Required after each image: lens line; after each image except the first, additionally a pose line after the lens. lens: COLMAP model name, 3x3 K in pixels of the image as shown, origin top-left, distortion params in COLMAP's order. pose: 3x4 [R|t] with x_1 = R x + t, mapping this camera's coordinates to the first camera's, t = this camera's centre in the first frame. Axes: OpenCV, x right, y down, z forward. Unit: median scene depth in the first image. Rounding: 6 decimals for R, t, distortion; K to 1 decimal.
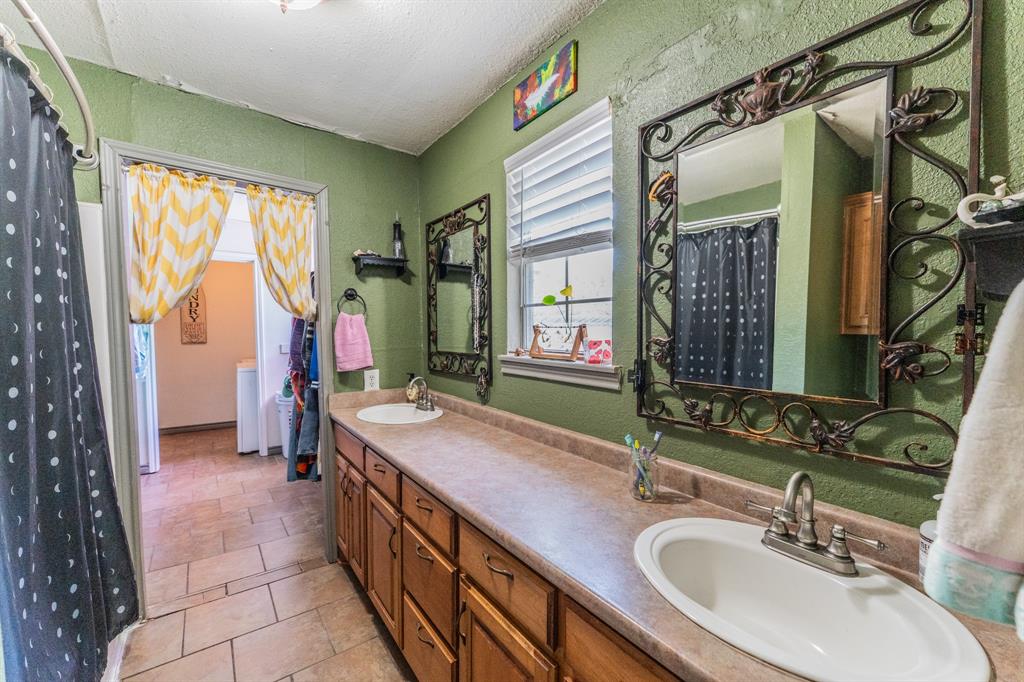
lens RADIAL K [[409.5, 0, 504.1], [0, 409.5, 342.4], [0, 0, 1]] dist [0.001503, 0.000142]
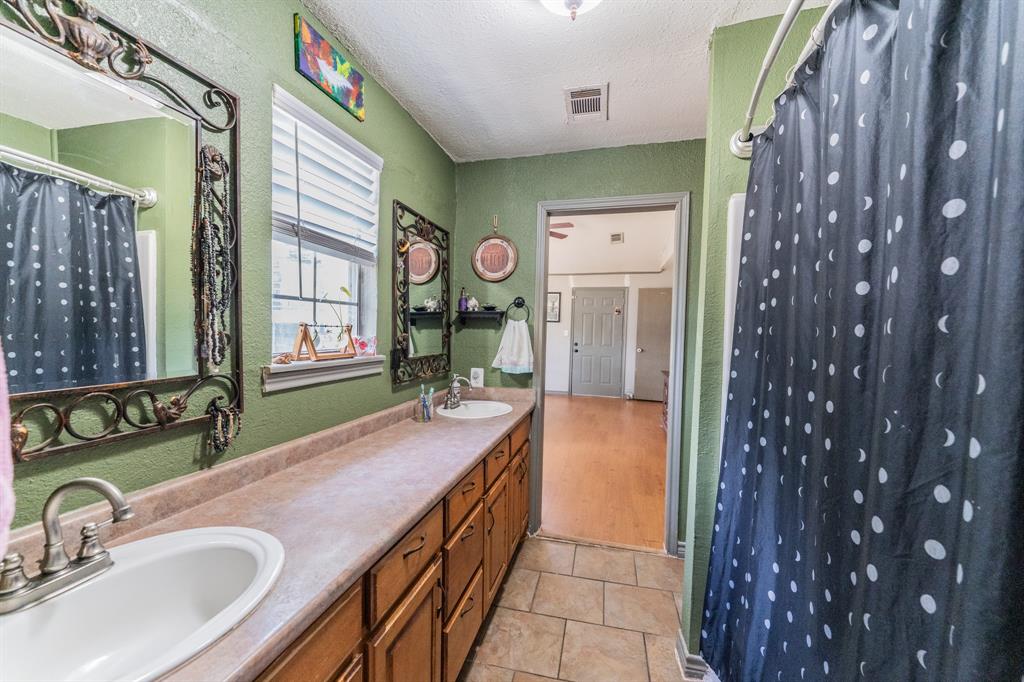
lens RADIAL K [[409.5, 0, 504.1], [0, 409.5, 342.4], [0, 0, 1]] dist [0.001503, 0.000142]
pose [[-0.635302, -0.025163, 0.771854, -0.882538], [0.020196, 0.998586, 0.049177, -0.036503], [-0.771999, 0.046831, -0.633896, 1.295059]]
